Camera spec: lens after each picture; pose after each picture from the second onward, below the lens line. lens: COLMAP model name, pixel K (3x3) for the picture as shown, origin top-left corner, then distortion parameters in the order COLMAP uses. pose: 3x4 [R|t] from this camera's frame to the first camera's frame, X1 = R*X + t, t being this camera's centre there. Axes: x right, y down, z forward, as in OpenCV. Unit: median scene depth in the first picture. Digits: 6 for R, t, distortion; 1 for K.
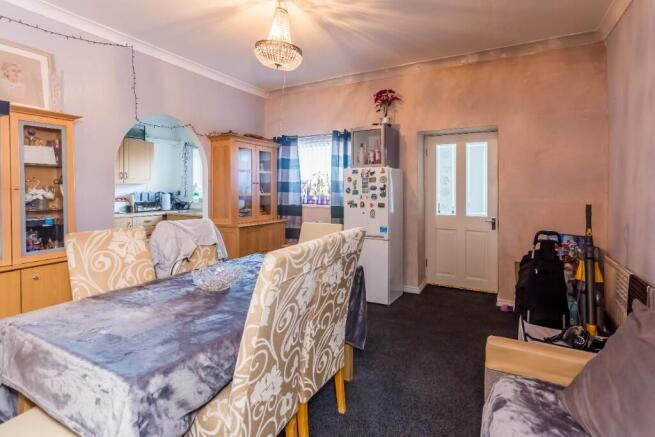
lens RADIAL K [[331.2, 0, 325.8], [0, 331.2, 218.7], [0, 0, 1]] dist [-0.001045, -0.000099]
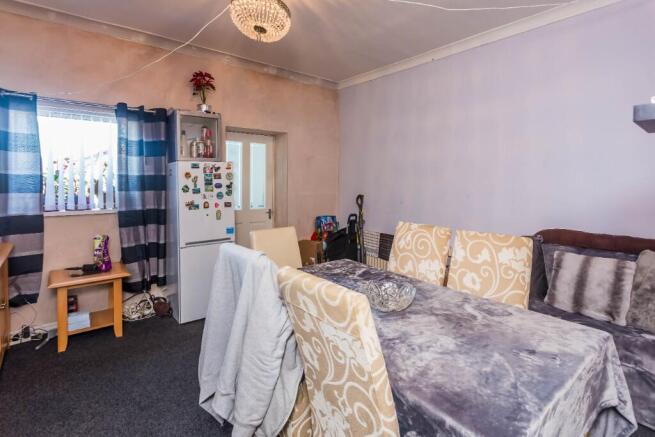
lens RADIAL K [[331.2, 0, 326.1], [0, 331.2, 218.4], [0, 0, 1]] dist [-0.001045, -0.000099]
pose [[0.365812, -0.107338, 0.924478, -0.563039], [0.075512, 0.993475, 0.085469, -0.058689], [-0.927620, 0.038544, 0.371530, 0.401430]]
